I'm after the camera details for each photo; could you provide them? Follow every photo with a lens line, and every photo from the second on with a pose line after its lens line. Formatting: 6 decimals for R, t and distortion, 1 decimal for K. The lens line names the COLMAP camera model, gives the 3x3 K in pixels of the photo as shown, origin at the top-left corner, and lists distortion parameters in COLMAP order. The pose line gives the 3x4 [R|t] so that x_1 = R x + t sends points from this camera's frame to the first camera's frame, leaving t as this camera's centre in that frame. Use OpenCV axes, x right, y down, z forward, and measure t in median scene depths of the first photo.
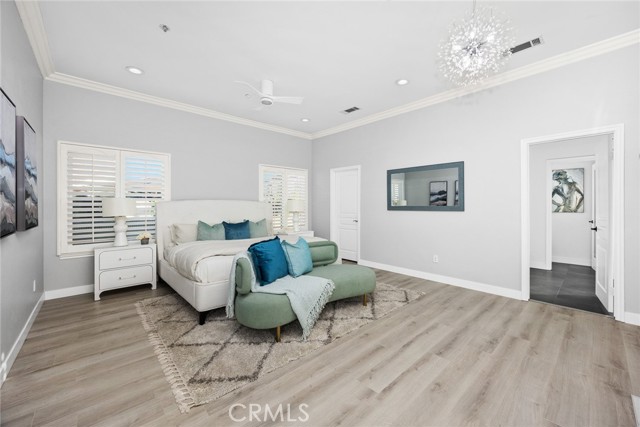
lens RADIAL K [[248.3, 0, 333.3], [0, 248.3, 203.1], [0, 0, 1]] dist [-0.004218, -0.000106]
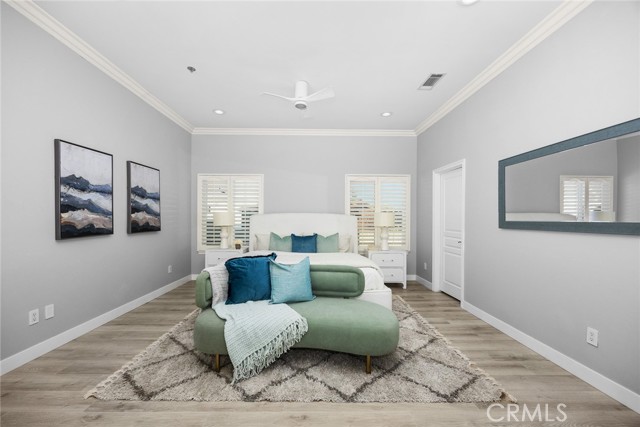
lens RADIAL K [[248.3, 0, 319.7], [0, 248.3, 218.3], [0, 0, 1]] dist [-0.004218, -0.000106]
pose [[0.738615, 0.006186, -0.674099, 0.412681], [-0.001522, 0.999971, 0.007509, 0.000884], [0.674126, -0.004521, 0.738603, 0.376903]]
